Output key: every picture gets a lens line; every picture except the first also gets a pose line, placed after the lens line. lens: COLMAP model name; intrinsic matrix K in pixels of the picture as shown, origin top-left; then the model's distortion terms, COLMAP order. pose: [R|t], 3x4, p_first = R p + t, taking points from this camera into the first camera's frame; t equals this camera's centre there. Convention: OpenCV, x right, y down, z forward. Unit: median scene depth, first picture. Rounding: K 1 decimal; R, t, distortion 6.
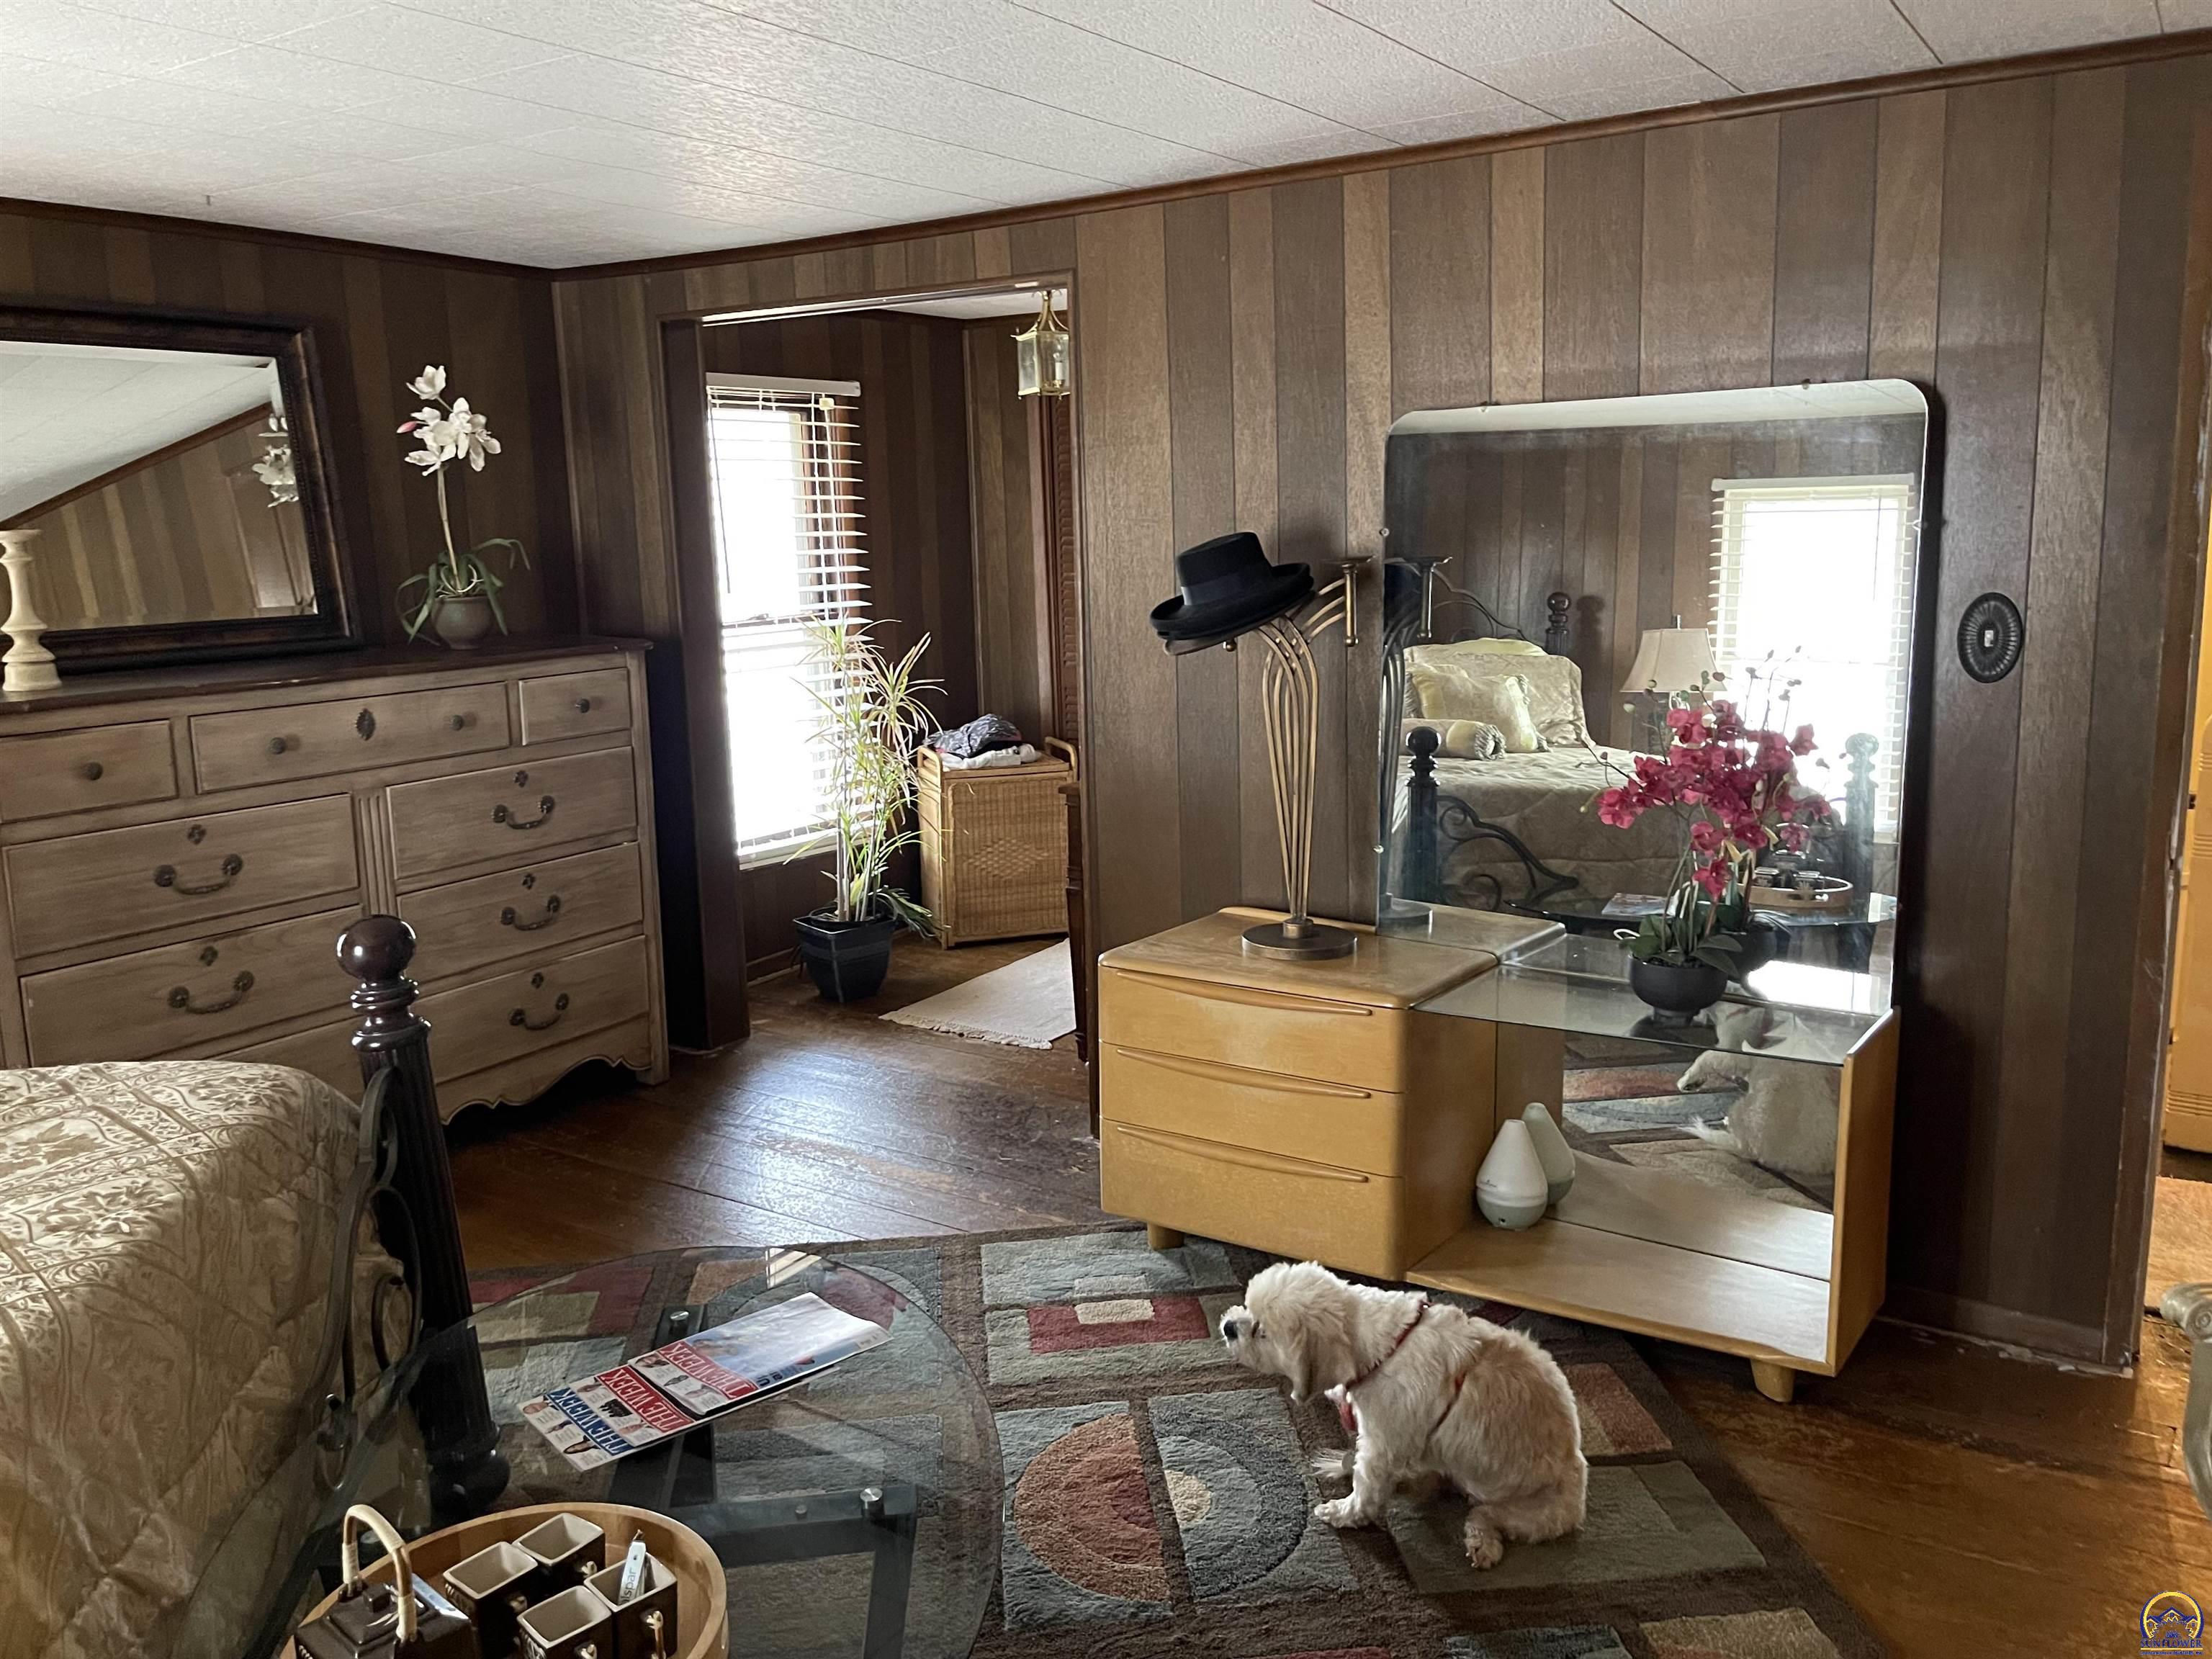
lens RADIAL K [[1724.9, 0, 1106.0], [0, 1724.9, 829.5], [0, 0, 1]] dist [0.084461, -0.098287]
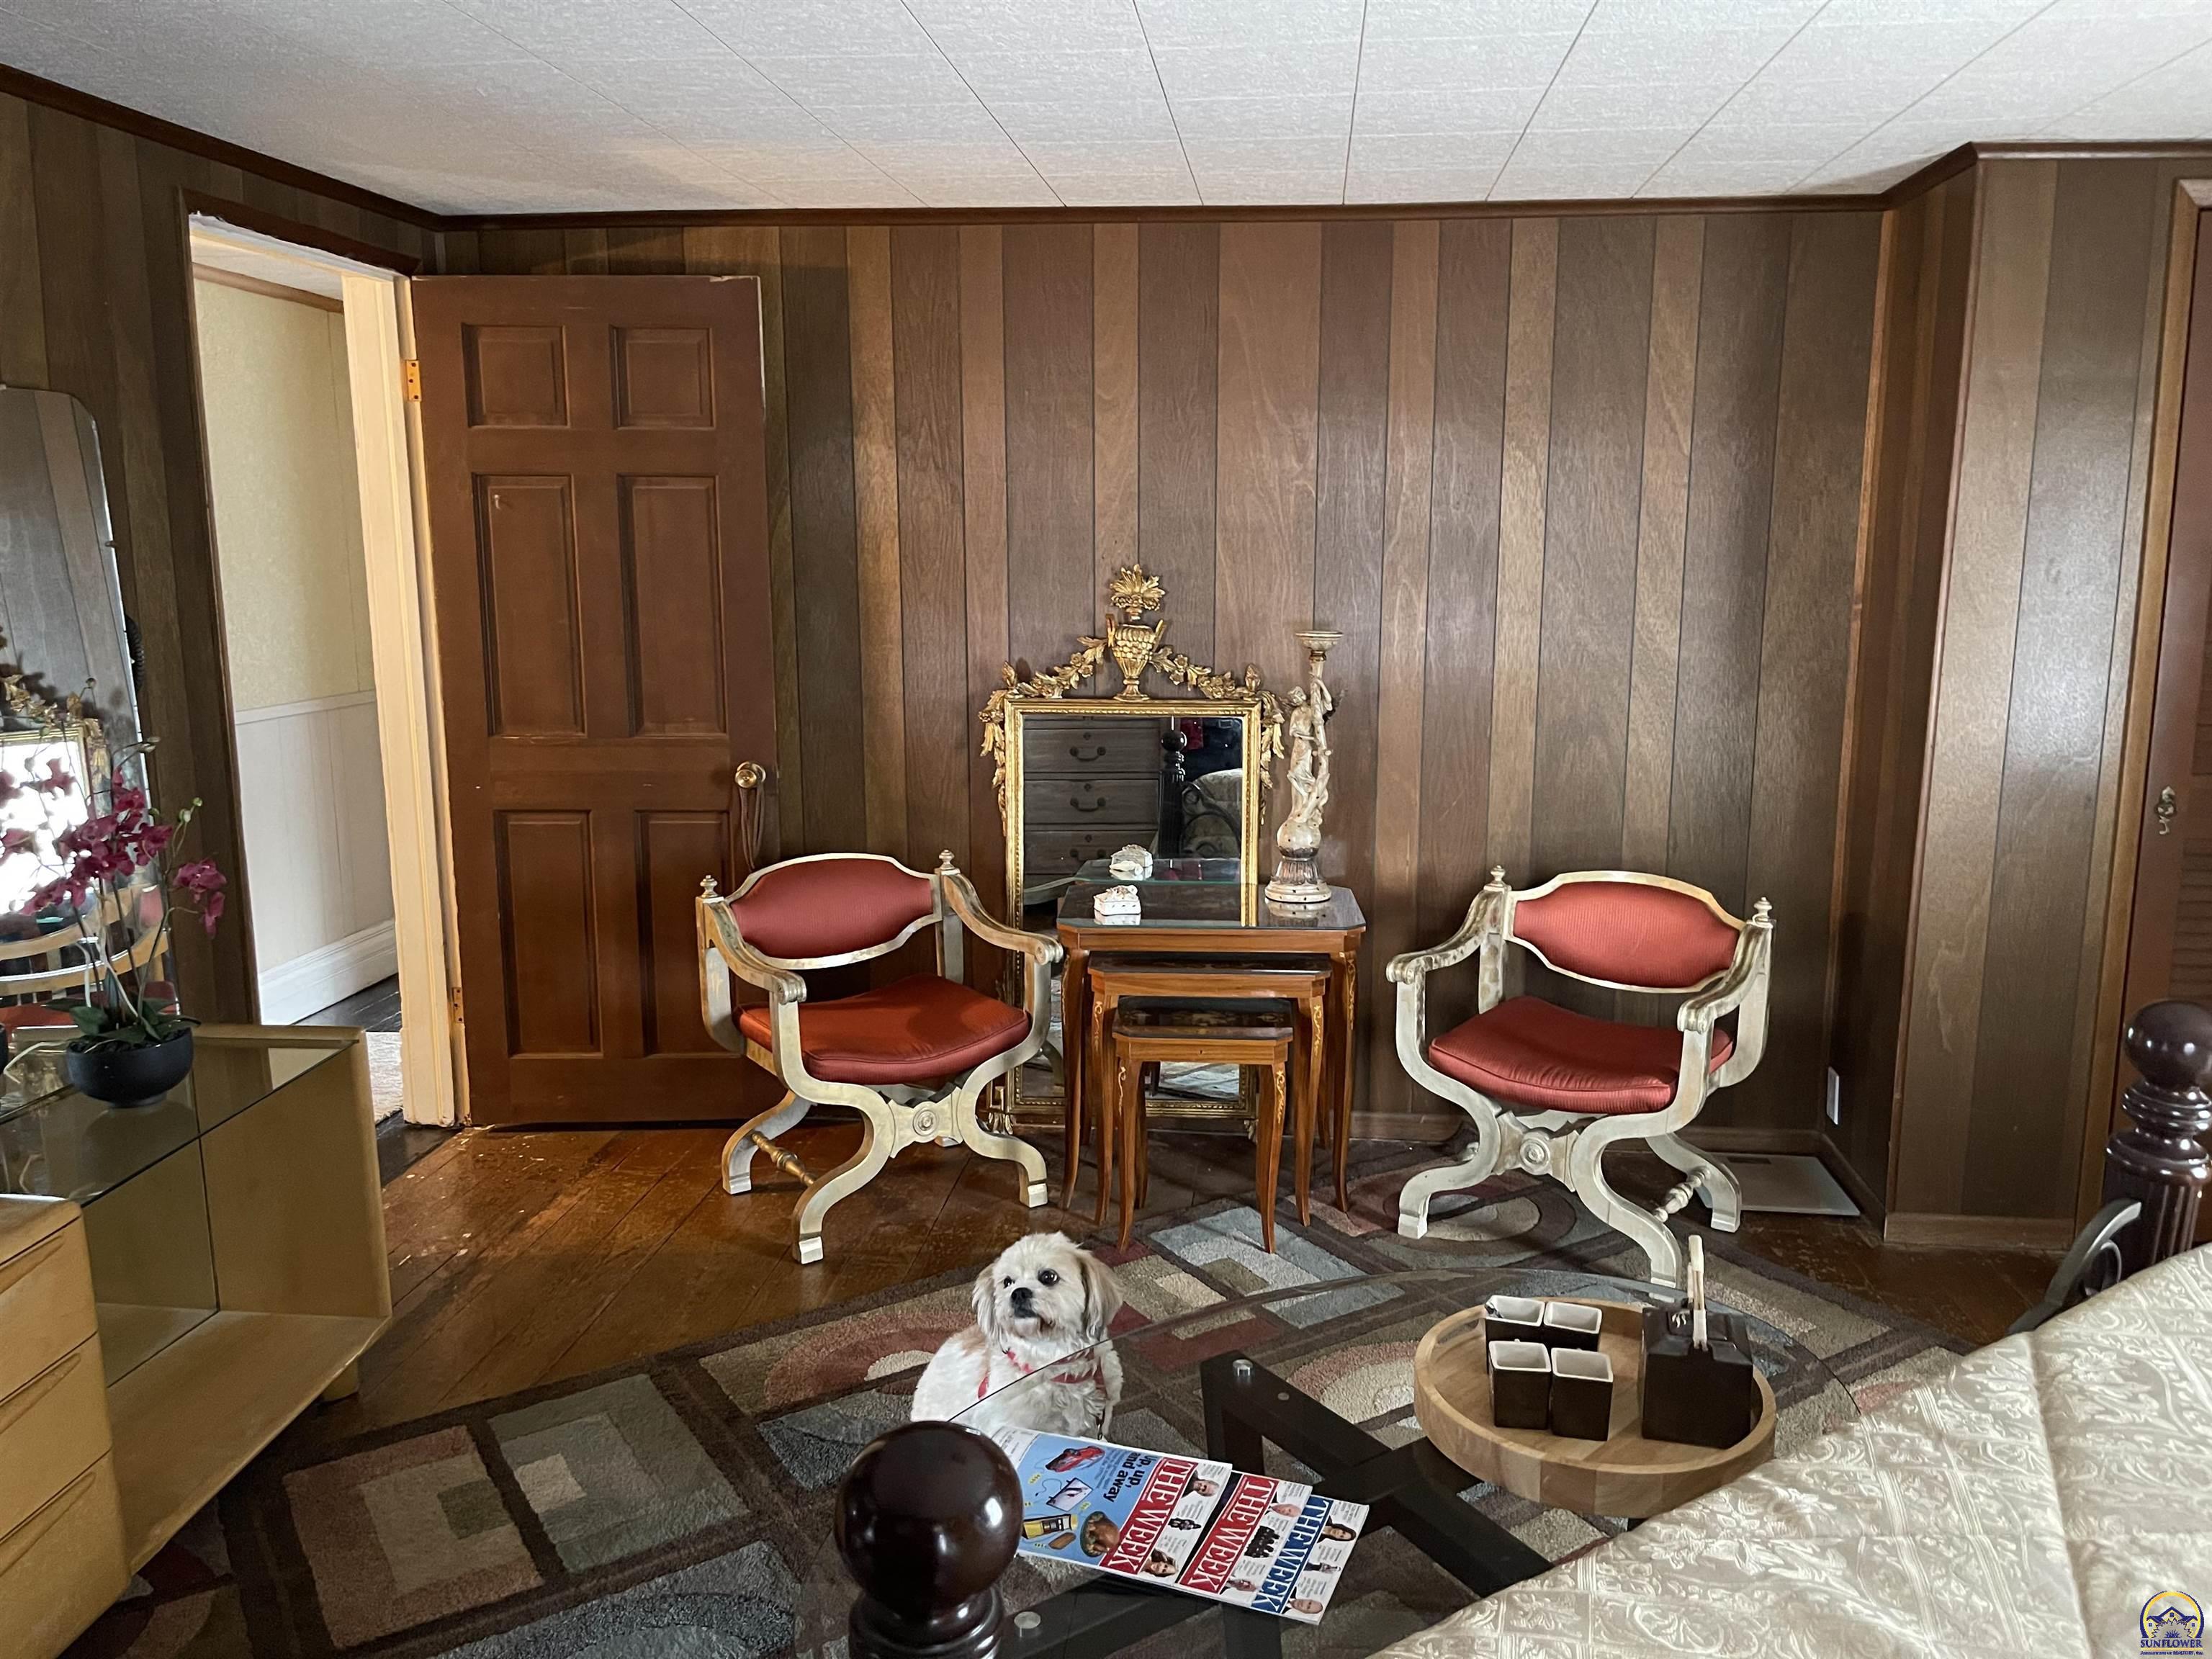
lens RADIAL K [[1692.3, 0, 1184.6], [0, 1692.3, 828.5], [0, 0, 1]] dist [0.081347, -0.097079]
pose [[-0.491279, -0.125764, 0.861875, -0.602761], [0.175589, 0.954905, 0.239426, -0.129710], [-0.853120, 0.268960, -0.447042, 0.848570]]
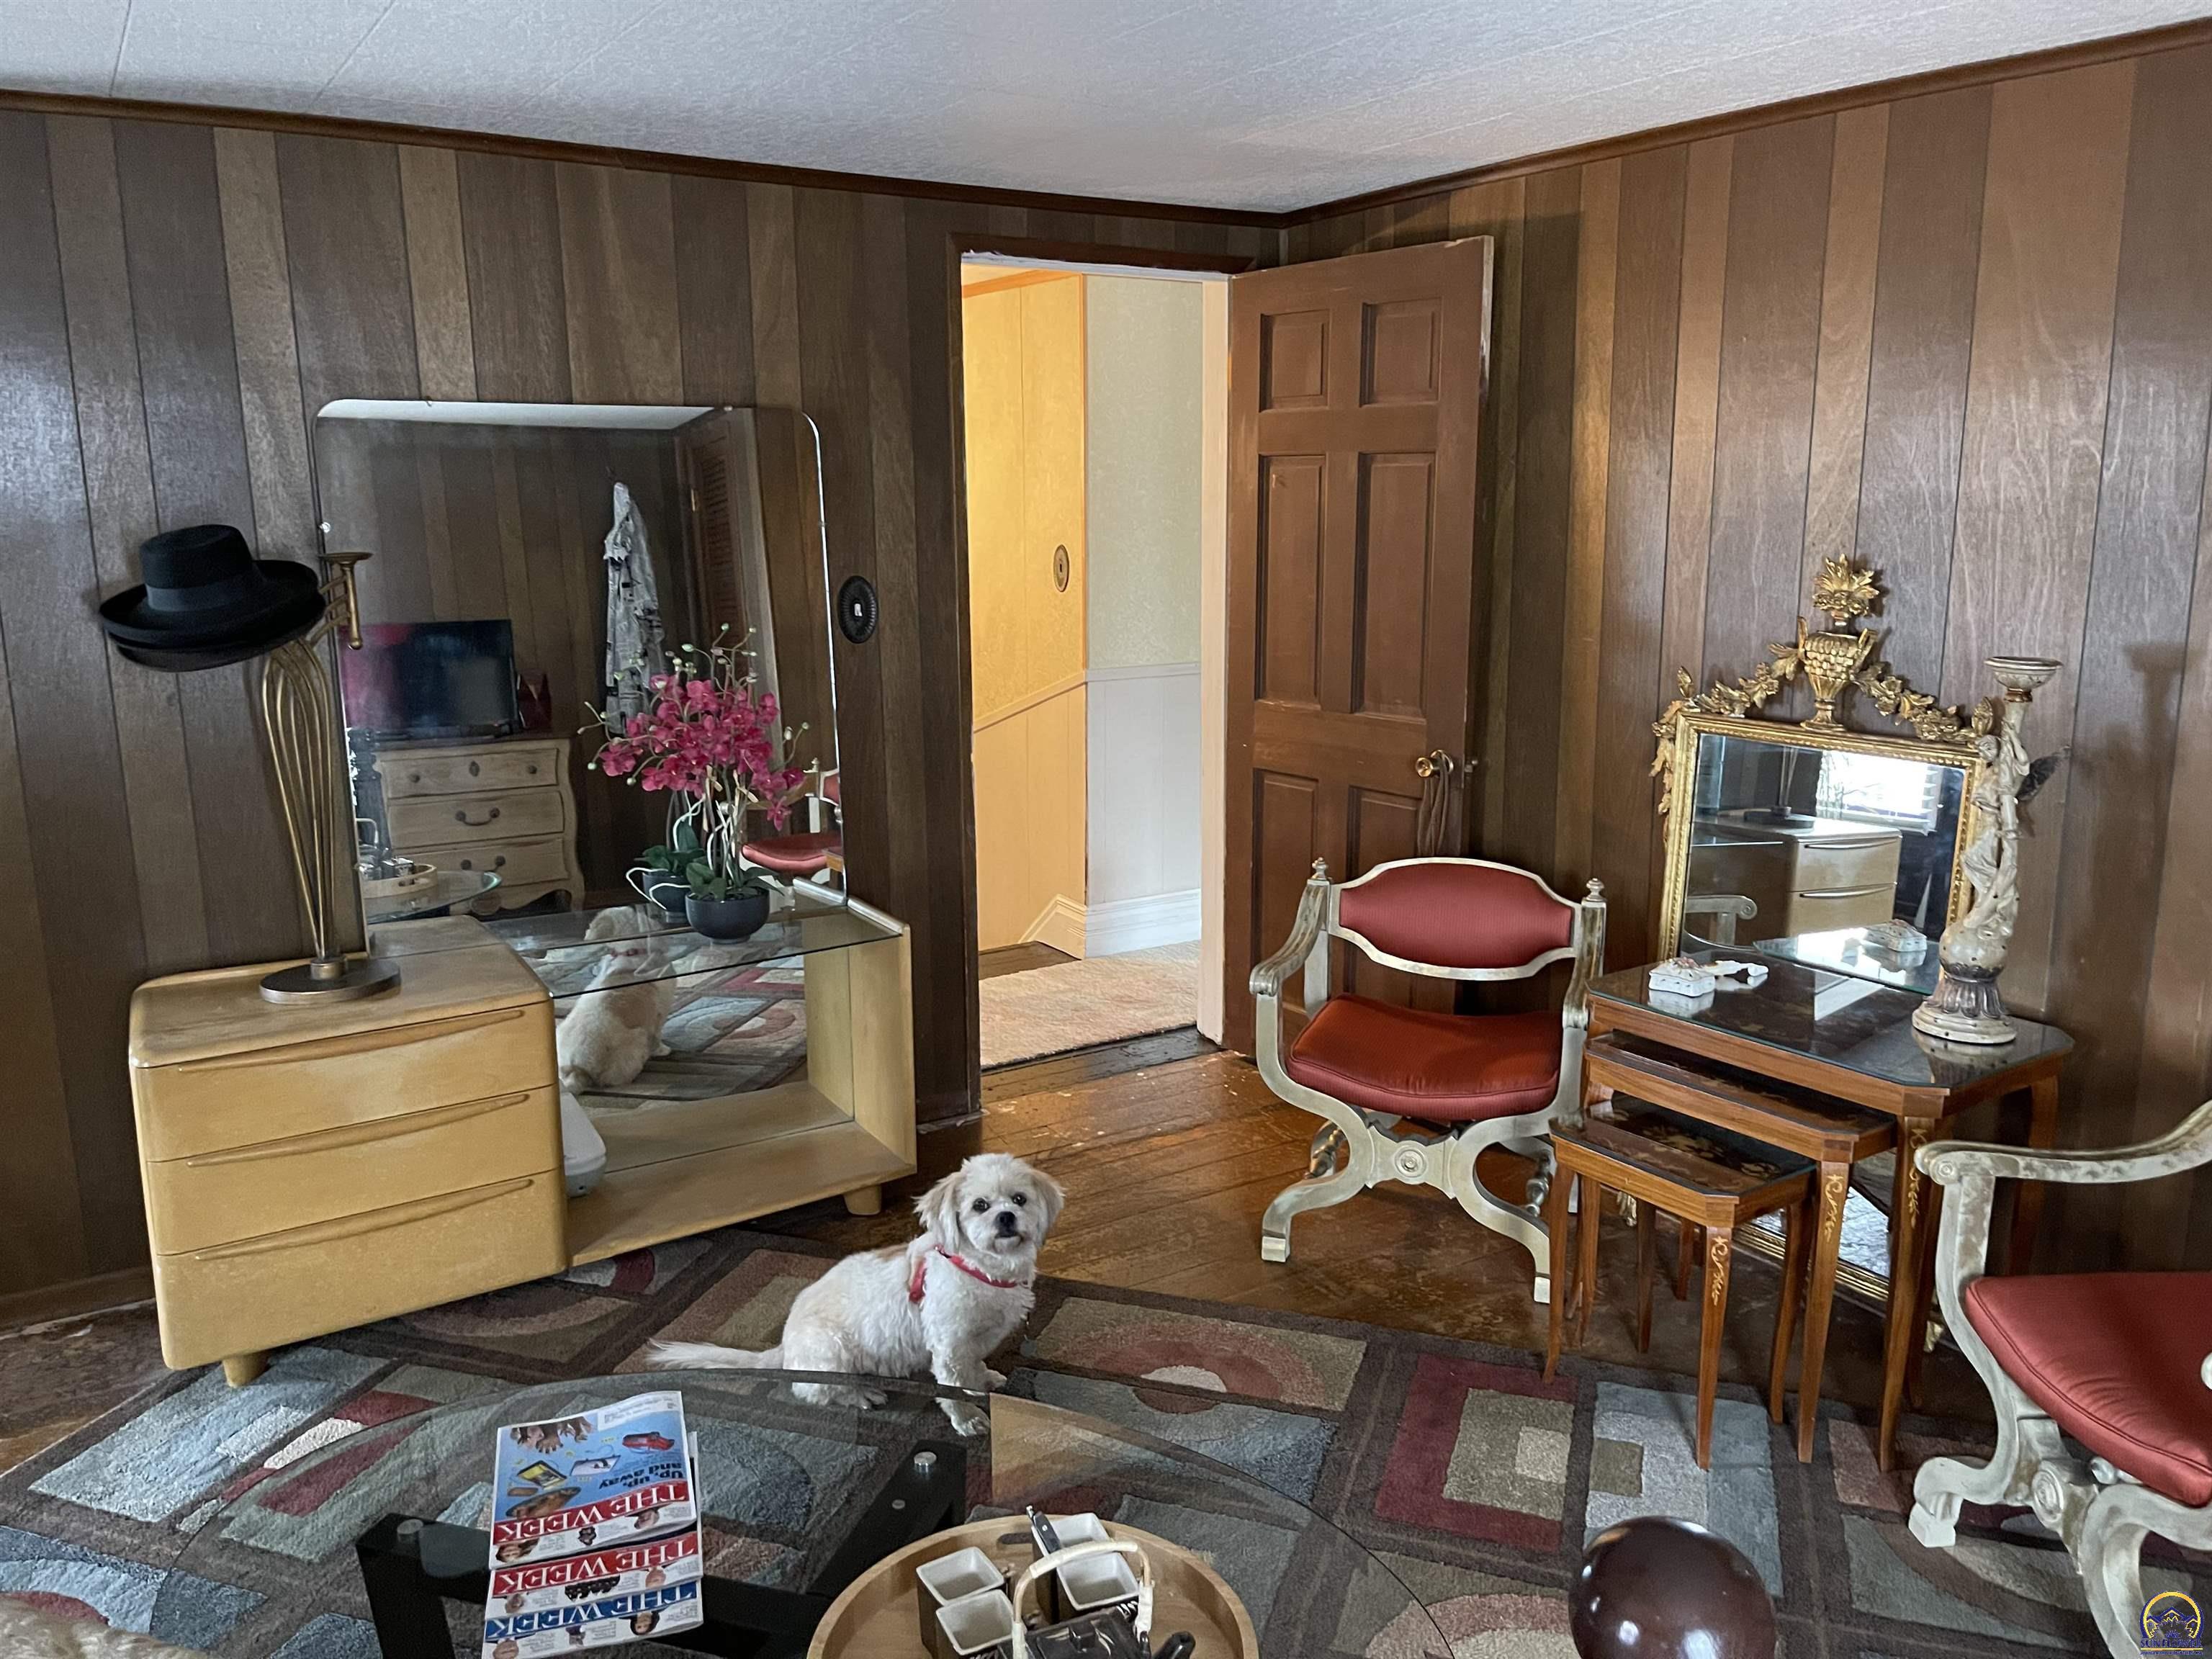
lens RADIAL K [[1724.9, 0, 1106.0], [0, 1724.9, 829.5], [0, 0, 1]] dist [0.084461, -0.098287]
pose [[0.398475, -0.155993, 0.903816, -0.564737], [0.164498, 0.981607, 0.096895, -0.036132], [-0.902307, 0.110066, 0.416806, 0.261225]]
